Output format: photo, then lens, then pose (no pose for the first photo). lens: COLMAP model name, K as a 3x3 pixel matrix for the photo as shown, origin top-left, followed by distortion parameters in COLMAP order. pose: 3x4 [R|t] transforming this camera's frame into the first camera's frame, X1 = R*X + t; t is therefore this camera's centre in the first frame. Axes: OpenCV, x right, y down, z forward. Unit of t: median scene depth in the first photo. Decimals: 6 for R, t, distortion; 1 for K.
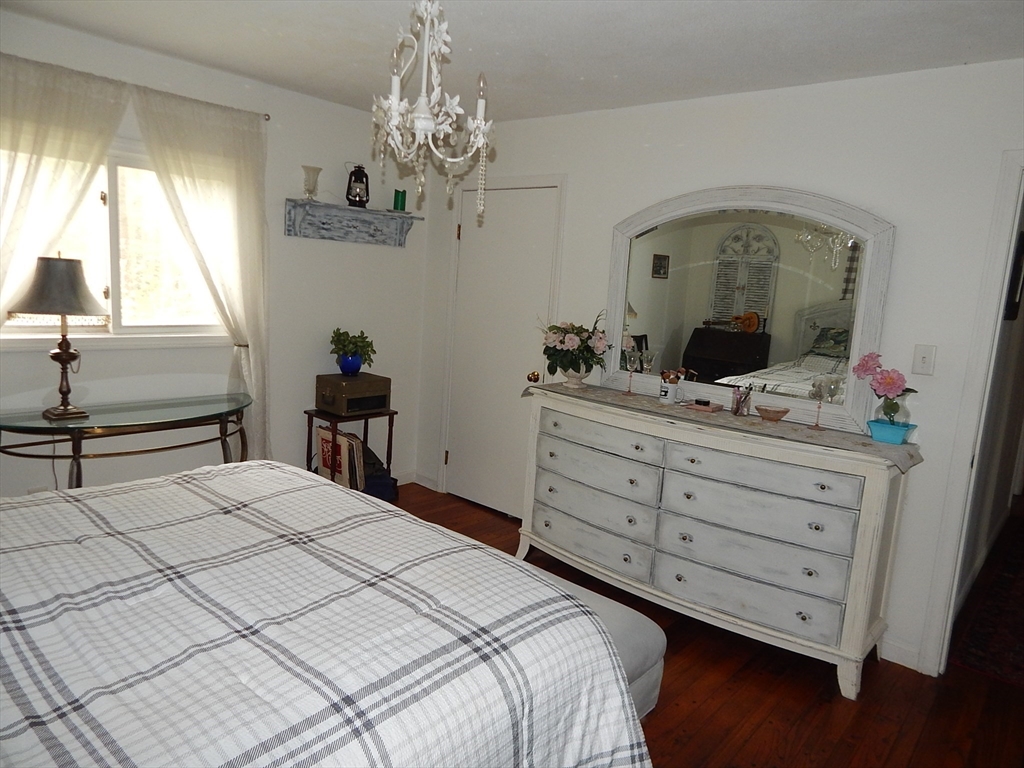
lens RADIAL K [[688.8, 0, 512.0], [0, 688.8, 384.0], [0, 0, 1]] dist [0.000403, -0.000431]
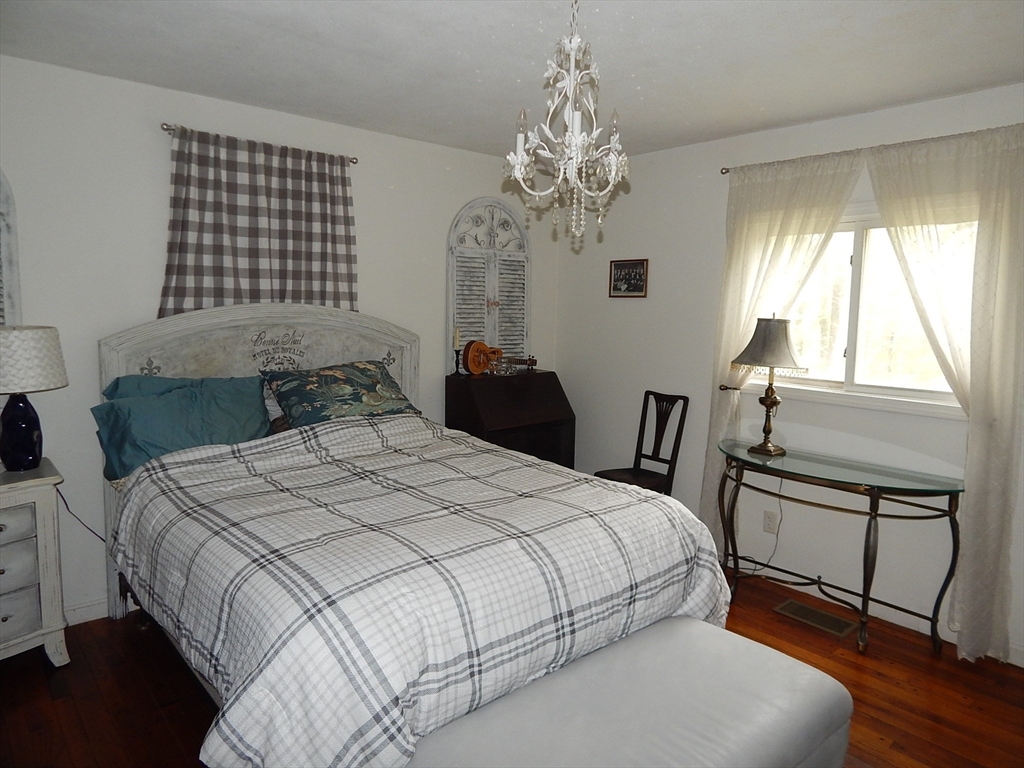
lens RADIAL K [[697.3, 0, 511.5], [0, 697.3, 354.4], [0, 0, 1]] dist [0.035758, -0.001127]
pose [[-0.146537, 0.007589, -0.989176, 0.599717], [-0.180442, 0.982988, 0.034272, -0.080860], [0.972609, 0.183511, -0.142675, 0.737351]]
